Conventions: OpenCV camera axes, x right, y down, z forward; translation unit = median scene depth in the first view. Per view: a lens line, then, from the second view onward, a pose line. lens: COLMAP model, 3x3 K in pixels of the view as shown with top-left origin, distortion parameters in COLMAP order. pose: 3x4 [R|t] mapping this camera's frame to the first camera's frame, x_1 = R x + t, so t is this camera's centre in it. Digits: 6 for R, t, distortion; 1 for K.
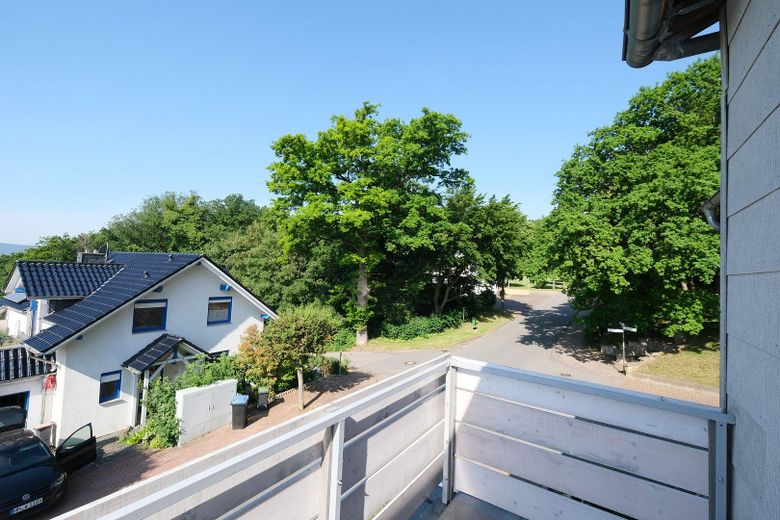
lens RADIAL K [[345.3, 0, 387.2], [0, 345.3, 256.3], [0, 0, 1]] dist [-0.001066, 0.000688]
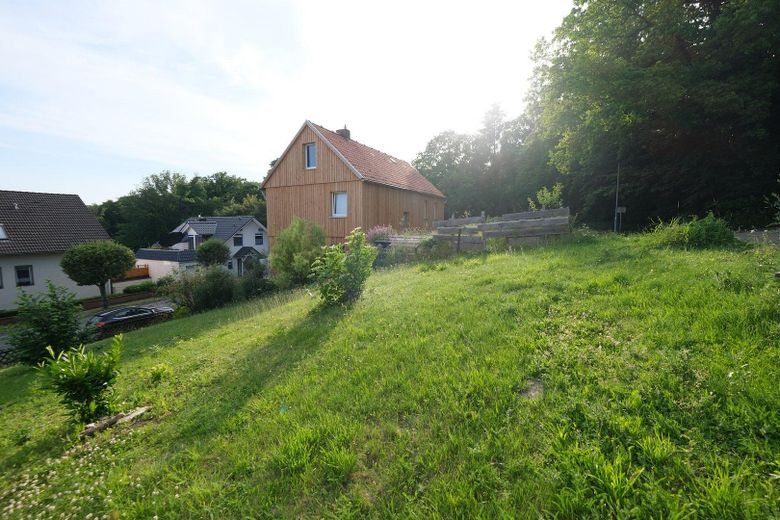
lens RADIAL K [[345.3, 0, 387.2], [0, 345.3, 260.1], [0, 0, 1]] dist [-0.001066, 0.000688]
pose [[0.992902, -0.062270, 0.101335, 0.195488], [0.047447, 0.988640, 0.142619, -0.000215], [-0.109064, -0.136798, 0.984577, -1.884248]]
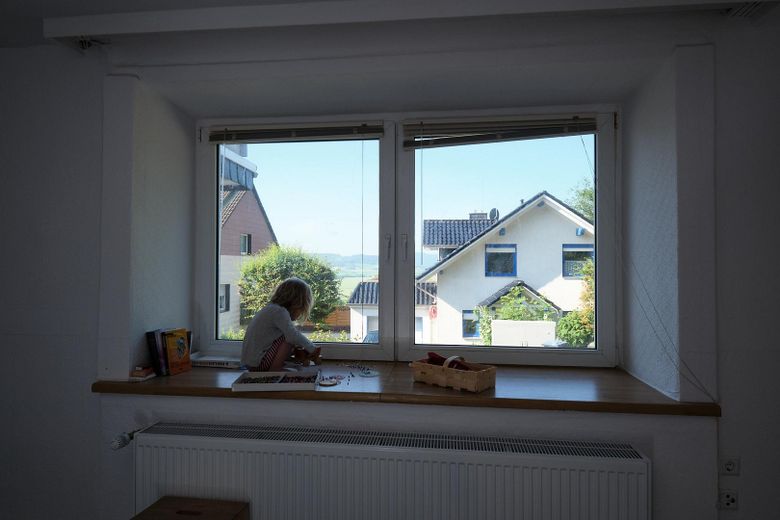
lens RADIAL K [[491.5, 0, 389.8], [0, 491.5, 258.3], [0, 0, 1]] dist [0.001417, 0.000064]
pose [[0.455787, -0.057369, -0.888238, 0.428987], [0.056637, 0.997768, -0.035381, 0.203815], [0.888285, -0.034181, 0.458018, 0.079846]]
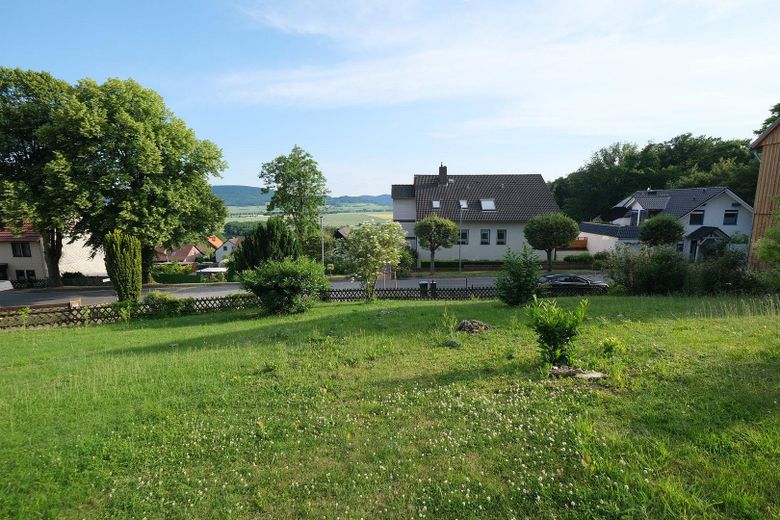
lens RADIAL K [[345.3, 0, 383.6], [0, 345.3, 261.2], [0, 0, 1]] dist [-0.001066, 0.000688]
pose [[0.521470, 0.094216, -0.848052, 0.162038], [0.063016, 0.986919, 0.148393, -0.001388], [0.850939, -0.130823, 0.508712, -1.899948]]
